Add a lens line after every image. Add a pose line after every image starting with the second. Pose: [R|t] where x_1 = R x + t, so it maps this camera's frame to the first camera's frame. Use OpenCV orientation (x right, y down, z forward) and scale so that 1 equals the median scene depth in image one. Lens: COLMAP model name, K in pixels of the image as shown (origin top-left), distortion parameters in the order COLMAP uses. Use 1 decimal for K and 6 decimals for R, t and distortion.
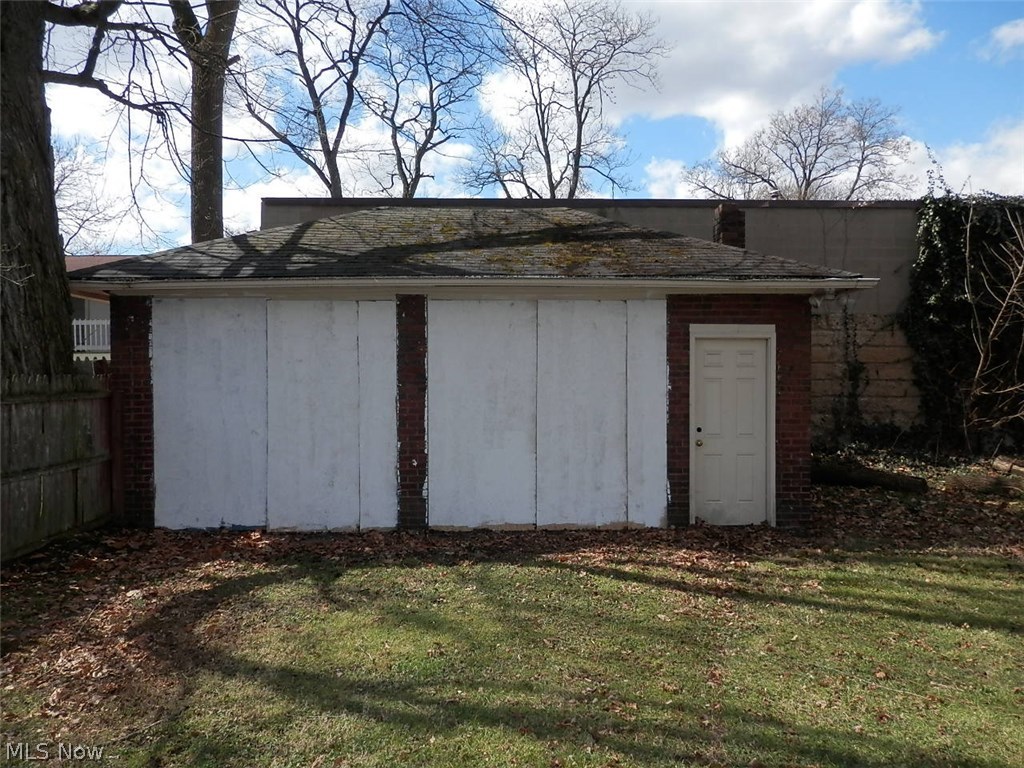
lens RADIAL K [[749.9, 0, 512.0], [0, 749.9, 384.0], [0, 0, 1]] dist [0.011691, 0.004300]
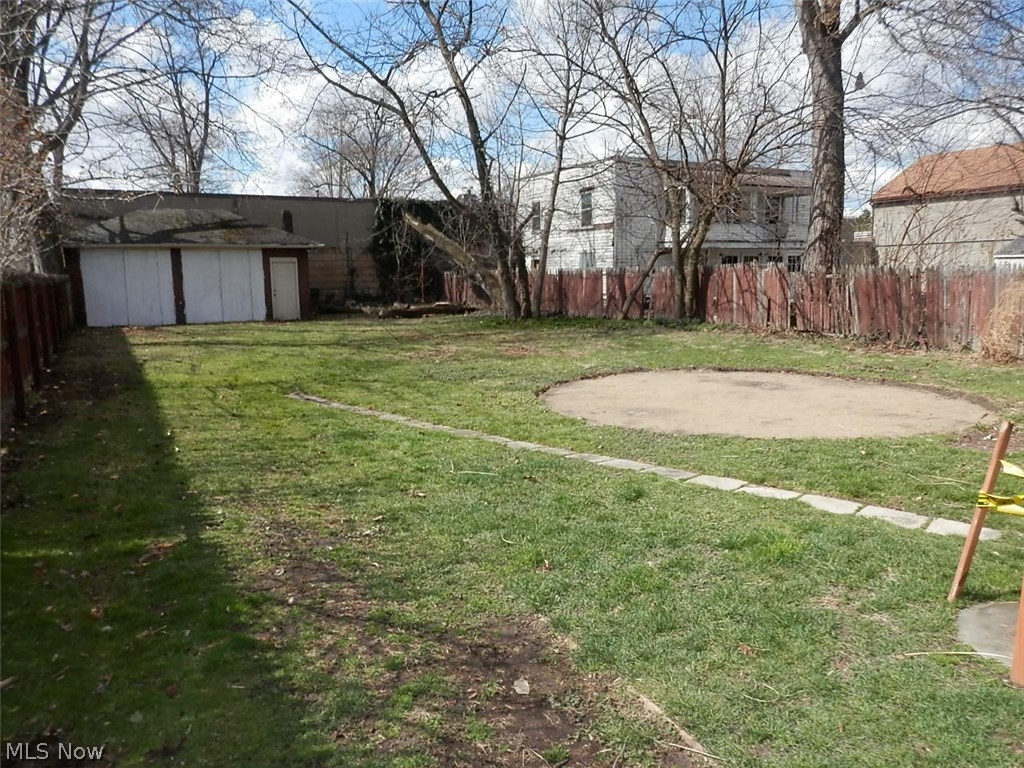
lens RADIAL K [[749.9, 0, 512.0], [0, 749.9, 384.0], [0, 0, 1]] dist [0.011691, 0.004300]
pose [[0.890577, -0.076642, 0.448328, -0.325135], [0.016707, 0.990548, 0.136148, 0.036173], [-0.454525, -0.113760, 0.883440, -2.395419]]
